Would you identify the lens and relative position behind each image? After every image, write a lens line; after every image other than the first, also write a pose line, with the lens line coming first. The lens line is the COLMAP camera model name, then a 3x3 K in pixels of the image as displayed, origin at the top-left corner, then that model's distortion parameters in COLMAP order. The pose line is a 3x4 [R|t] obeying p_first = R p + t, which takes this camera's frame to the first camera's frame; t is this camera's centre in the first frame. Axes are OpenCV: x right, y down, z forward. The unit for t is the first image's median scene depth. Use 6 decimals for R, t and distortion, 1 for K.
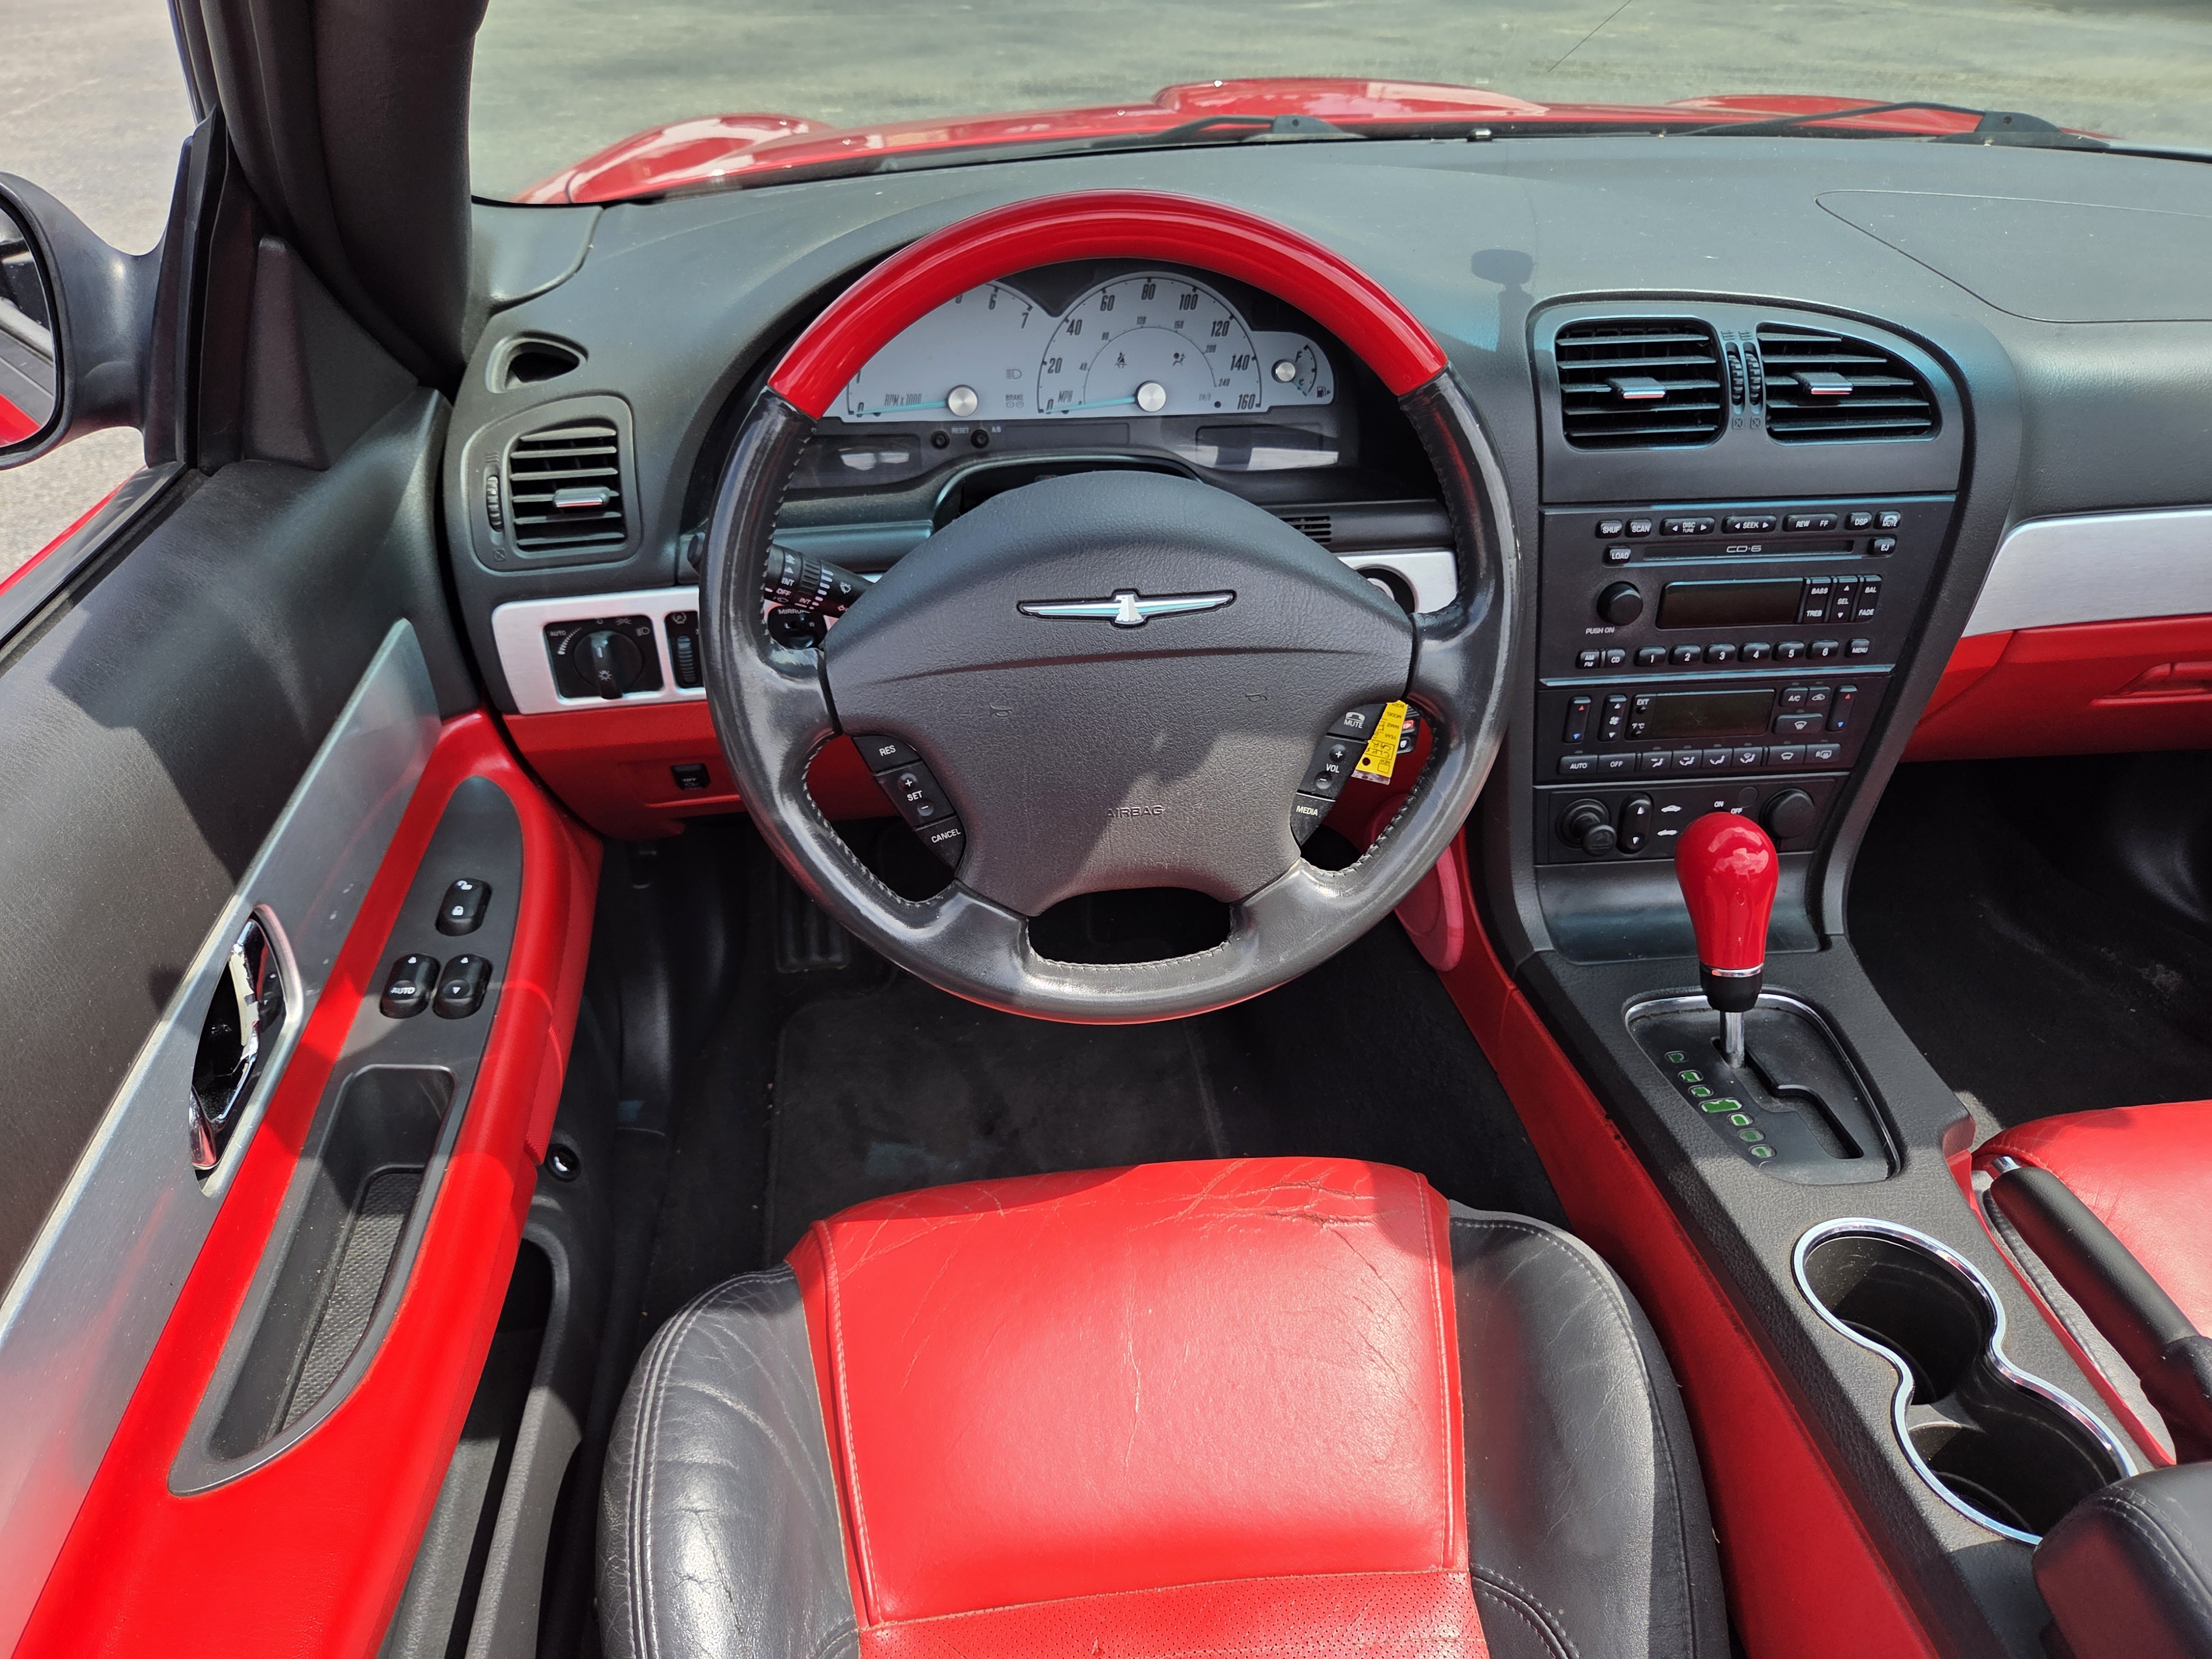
lens RADIAL K [[1496.7, 0, 1107.5], [0, 1496.7, 822.5], [0, 0, 1]] dist [0.065397, -0.062245]
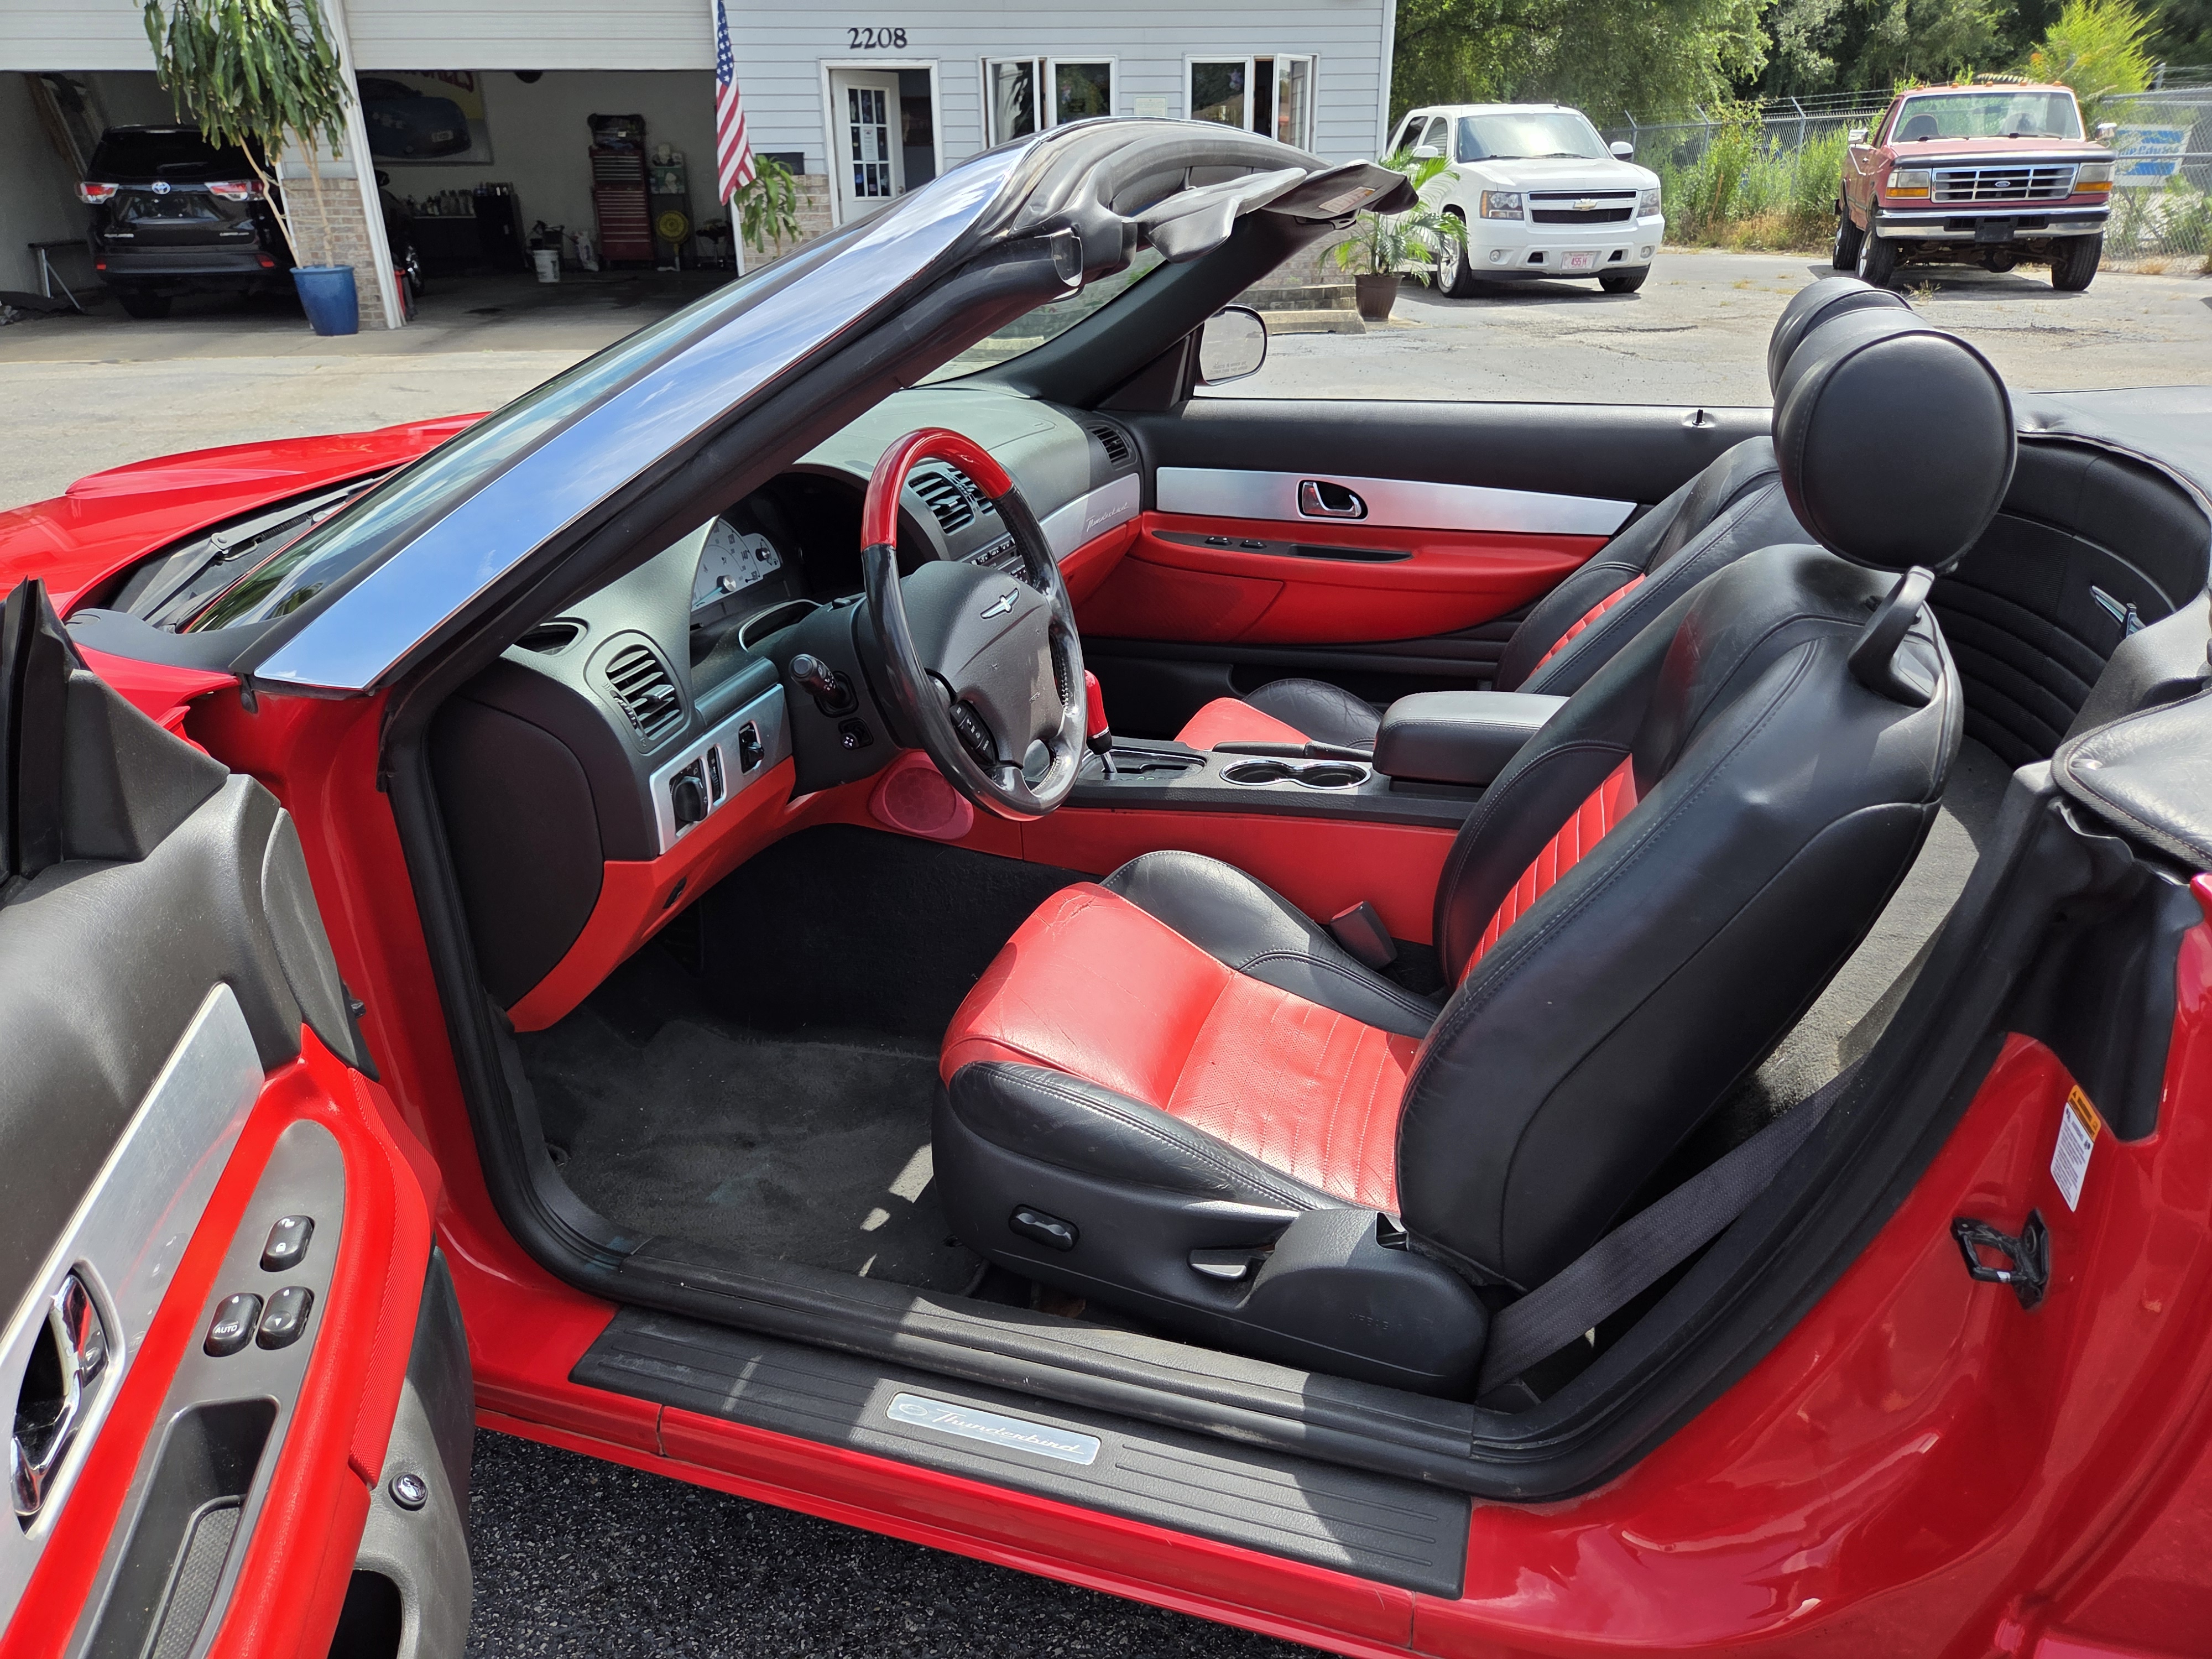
lens RADIAL K [[1492.1, 0, 1095.1], [0, 1492.1, 820.9], [0, 0, 1]] dist [0.056633, -0.047576]
pose [[0.416455, -0.374271, 0.828545, -1.426615], [0.525221, 0.842916, 0.116769, -0.048920], [-0.742097, 0.386540, 0.547611, -0.114690]]
